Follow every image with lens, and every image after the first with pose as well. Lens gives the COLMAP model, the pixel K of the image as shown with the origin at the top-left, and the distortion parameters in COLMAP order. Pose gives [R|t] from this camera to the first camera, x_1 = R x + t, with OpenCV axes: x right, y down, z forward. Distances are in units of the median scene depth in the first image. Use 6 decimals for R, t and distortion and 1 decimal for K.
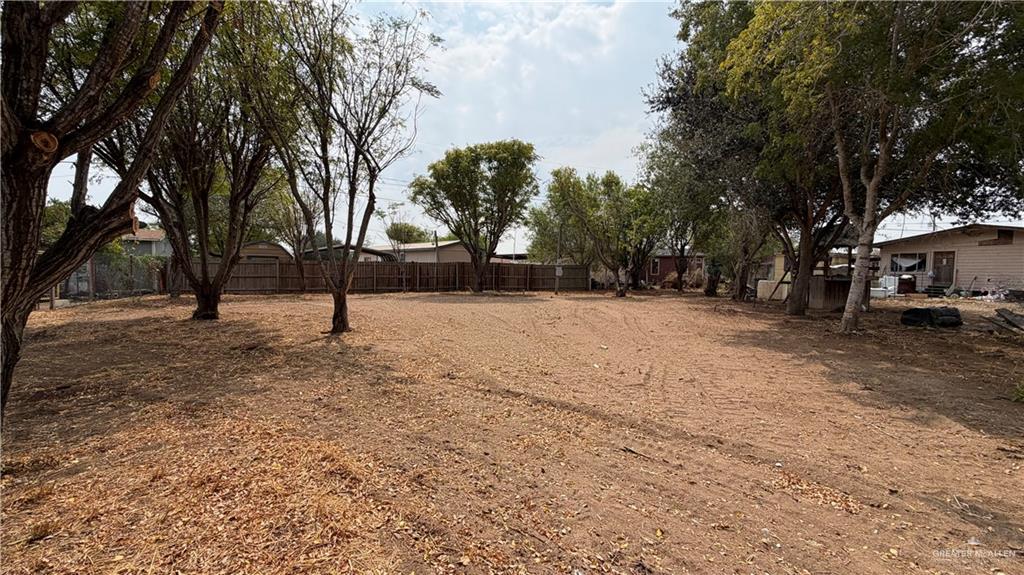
lens RADIAL K [[411.9, 0, 511.9], [0, 411.9, 288.8], [0, 0, 1]] dist [-0.012342, 0.001653]
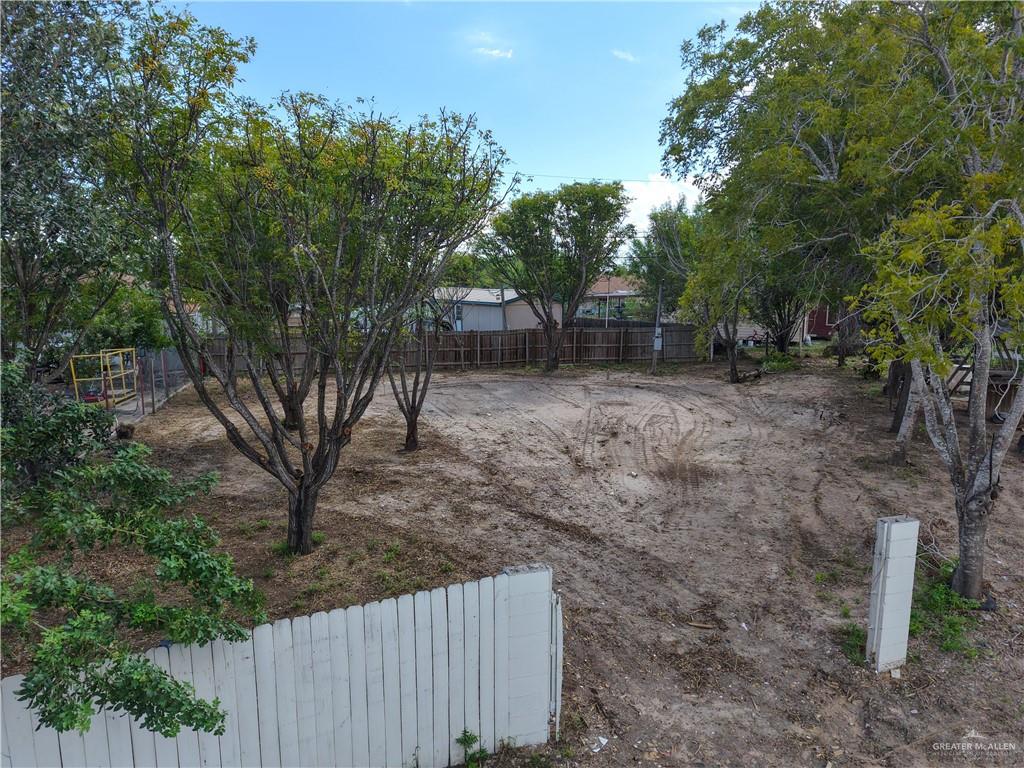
lens RADIAL K [[696.0, 0, 508.5], [0, 696.0, 381.2], [0, 0, 1]] dist [0.046727, 0.000943]
pose [[0.984838, 0.006246, -0.173364, 0.070616], [0.009507, 0.995906, 0.089889, -0.096642], [0.173215, -0.090174, 0.980747, -0.354570]]
